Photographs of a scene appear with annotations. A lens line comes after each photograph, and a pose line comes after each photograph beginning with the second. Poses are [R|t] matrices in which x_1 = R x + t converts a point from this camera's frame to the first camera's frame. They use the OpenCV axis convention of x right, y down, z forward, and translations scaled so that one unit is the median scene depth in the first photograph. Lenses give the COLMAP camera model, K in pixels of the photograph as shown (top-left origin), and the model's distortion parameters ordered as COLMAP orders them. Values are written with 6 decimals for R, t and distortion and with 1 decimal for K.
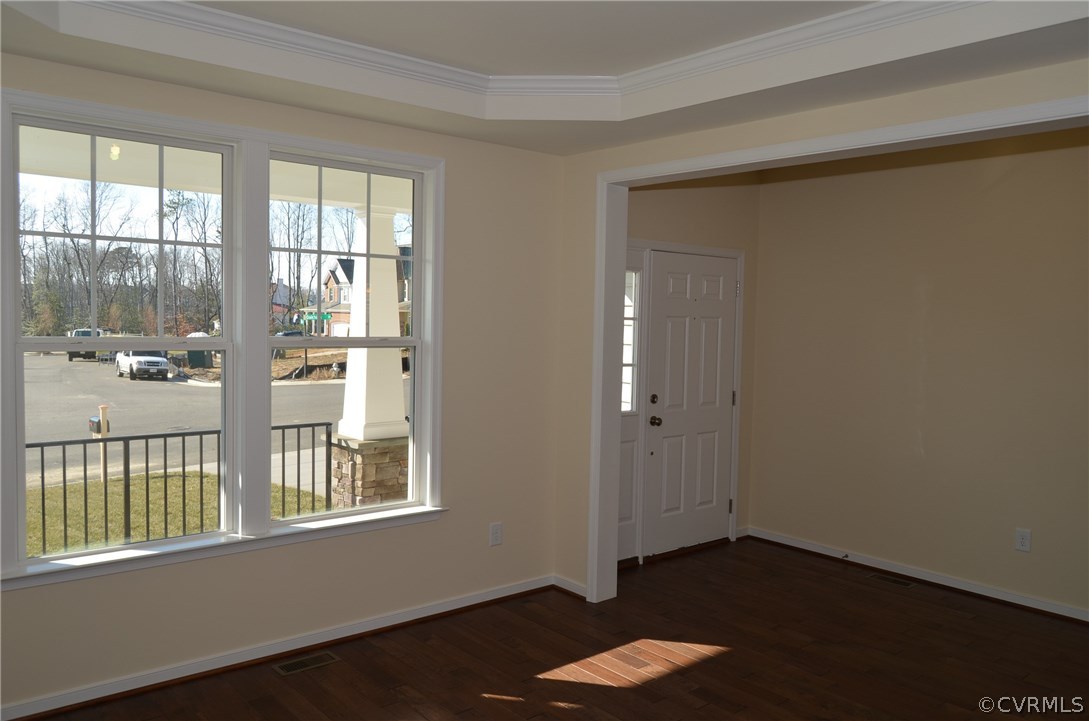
lens RADIAL K [[838.2, 0, 542.1], [0, 838.2, 355.3], [0, 0, 1]] dist [-0.005195, -0.000838]
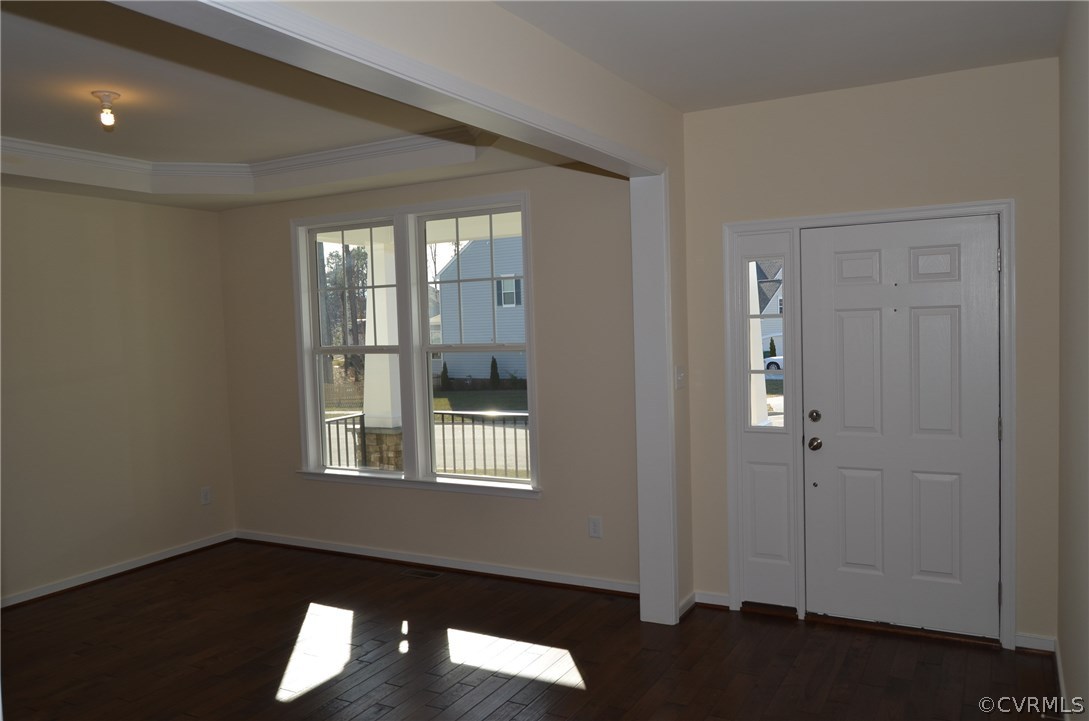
lens RADIAL K [[838.2, 0, 545.7], [0, 838.2, 368.8], [0, 0, 1]] dist [-0.005195, -0.000838]
pose [[0.348633, 0.017391, -0.937098, 0.998449], [-0.003981, 0.999846, 0.017074, -0.005887], [0.937251, -0.002222, 0.348649, 0.624193]]
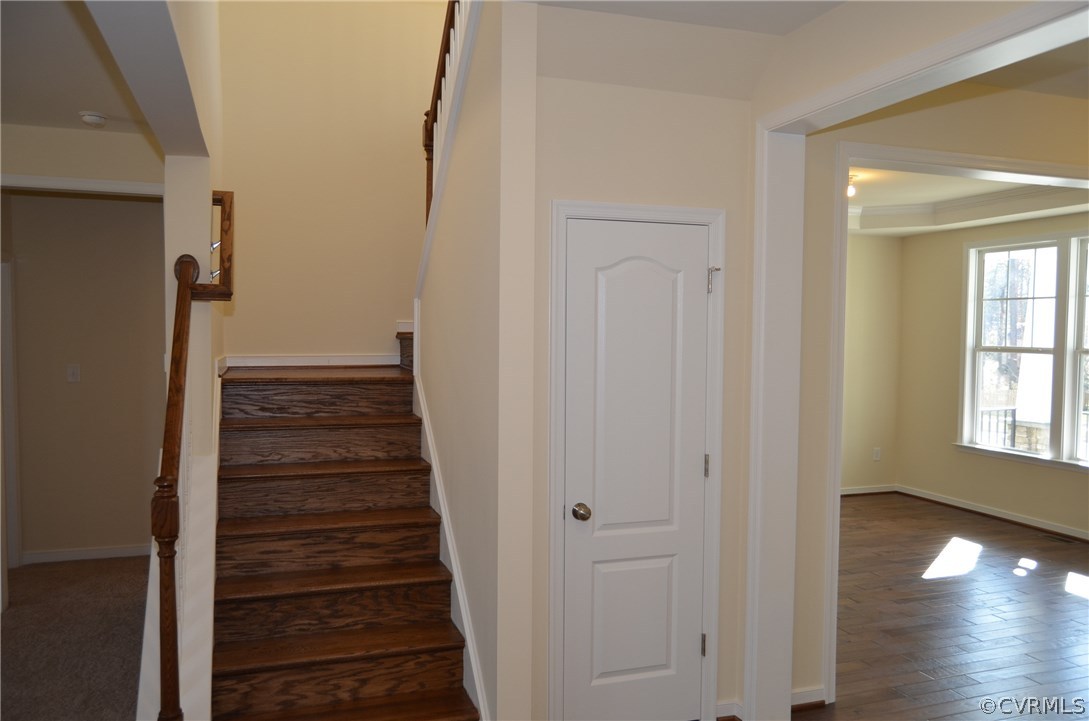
lens RADIAL K [[838.2, 0, 550.5], [0, 838.2, 368.3], [0, 0, 1]] dist [-0.005195, -0.000838]
pose [[-0.362637, 0.017609, -0.931764, 1.495472], [-0.062758, 0.997090, 0.043269, 0.011282], [0.929815, 0.074167, -0.360477, 0.557330]]
